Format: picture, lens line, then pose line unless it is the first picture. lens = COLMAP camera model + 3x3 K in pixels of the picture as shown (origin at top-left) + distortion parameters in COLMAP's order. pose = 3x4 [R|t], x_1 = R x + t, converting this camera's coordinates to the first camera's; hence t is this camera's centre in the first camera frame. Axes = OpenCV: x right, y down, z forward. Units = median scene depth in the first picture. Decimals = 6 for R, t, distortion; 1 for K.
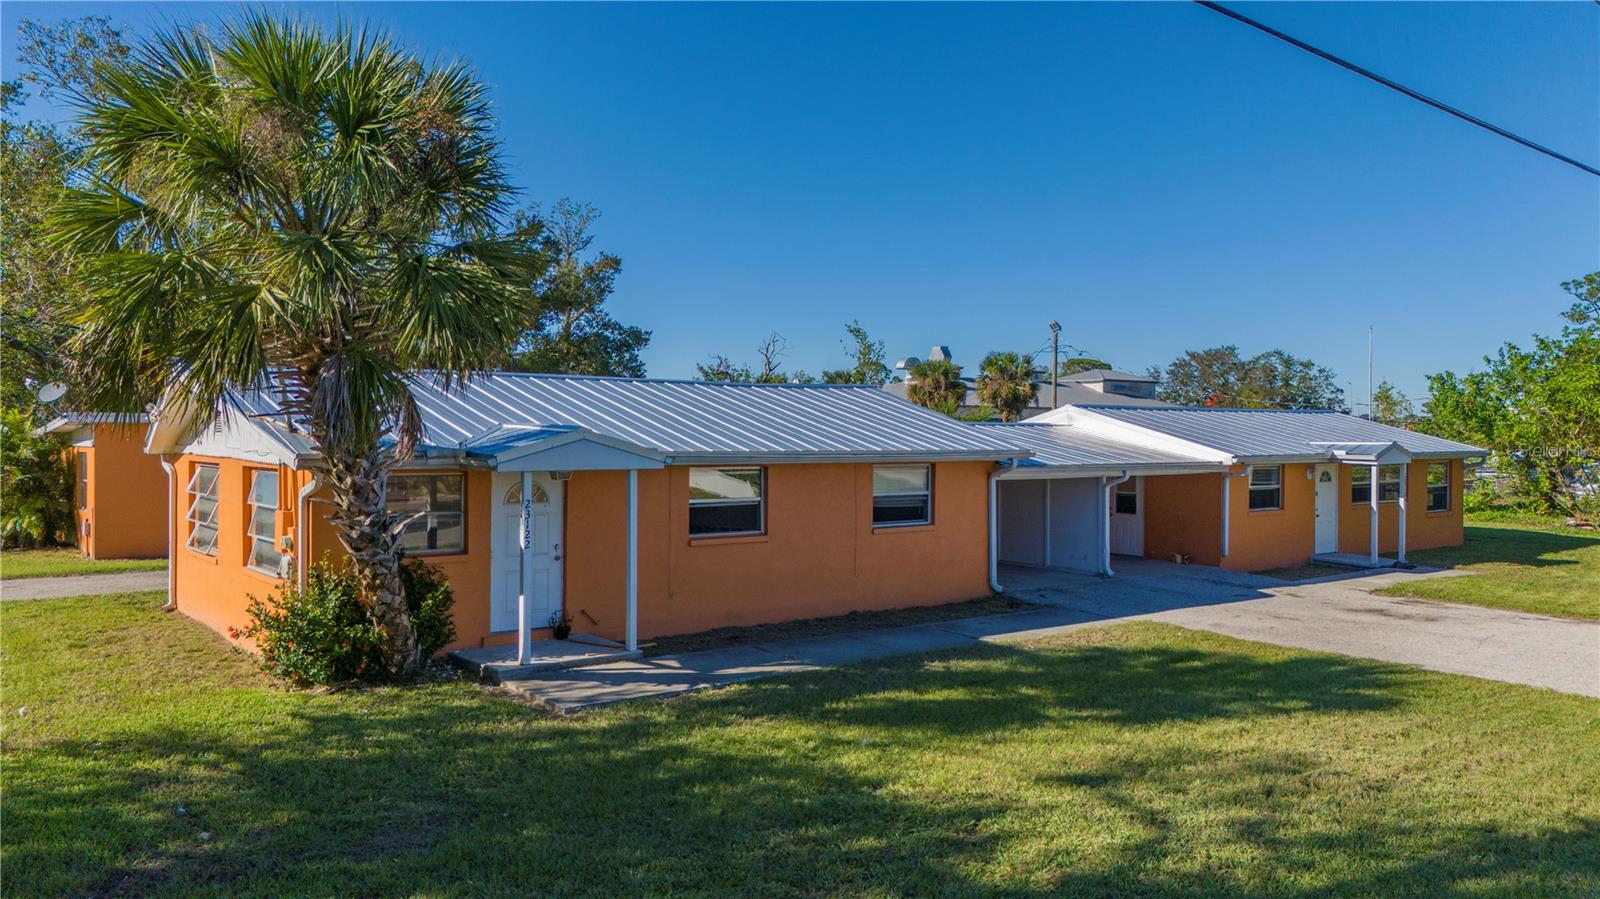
lens RADIAL K [[1166.9, 0, 800.0], [0, 1166.9, 449.5], [0, 0, 1]] dist [0.049189, 0.001385]
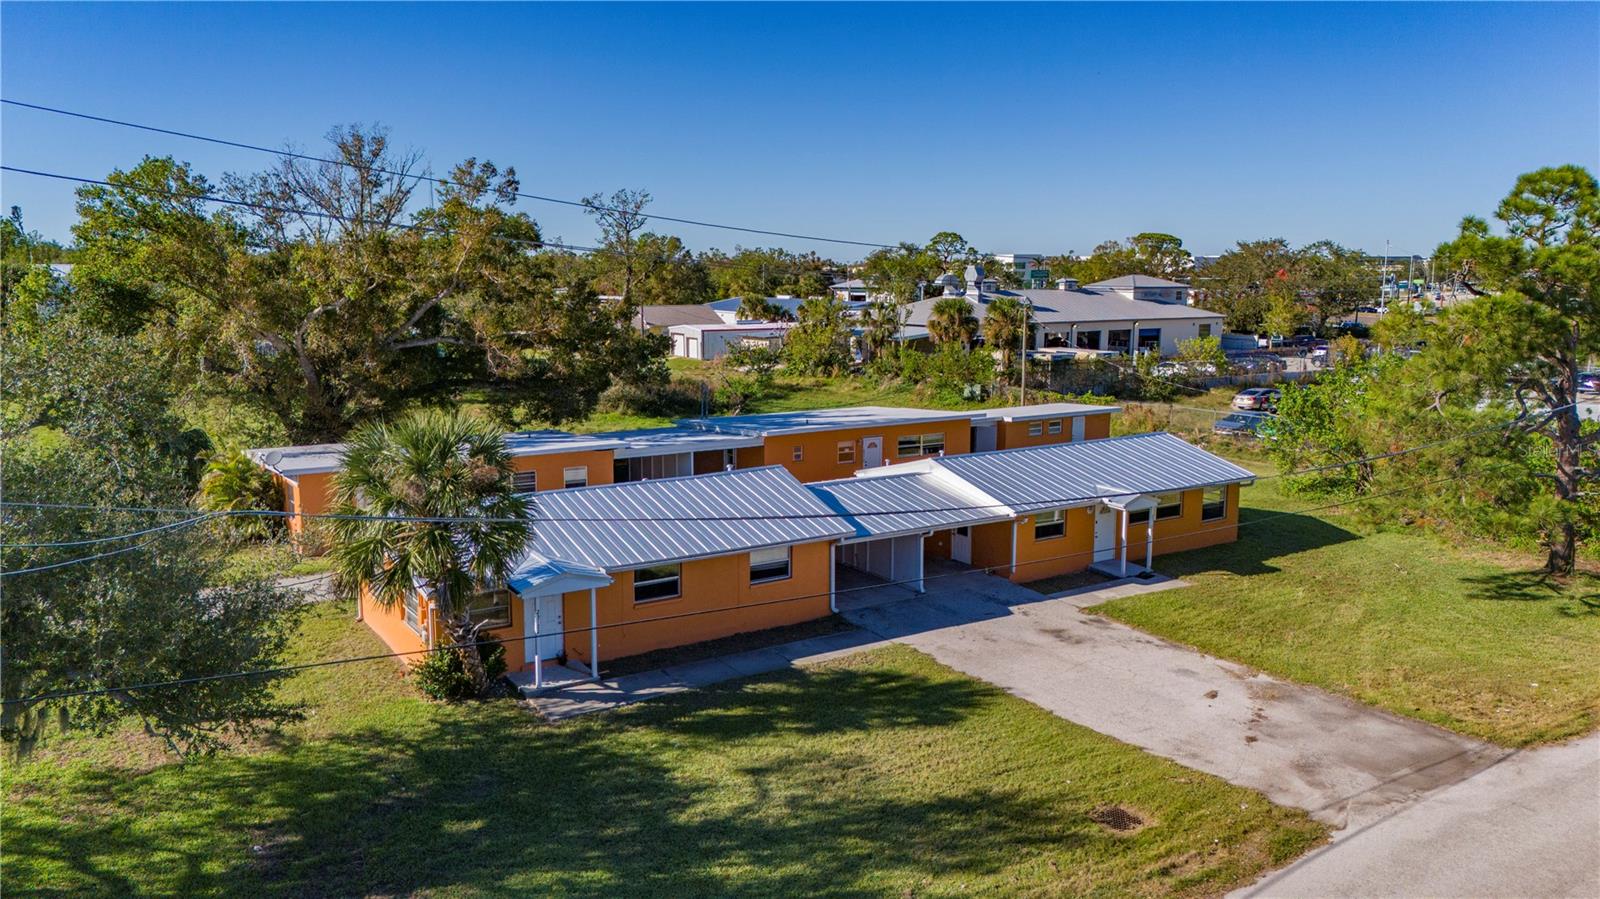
lens RADIAL K [[1171.3, 0, 796.6], [0, 1171.3, 442.5], [0, 0, 1]] dist [0.088468, -0.095274]
pose [[0.995846, 0.008334, -0.090671, 0.390599], [0.003937, 0.990930, 0.134324, -0.509872], [0.090968, -0.134123, 0.986780, -0.920406]]
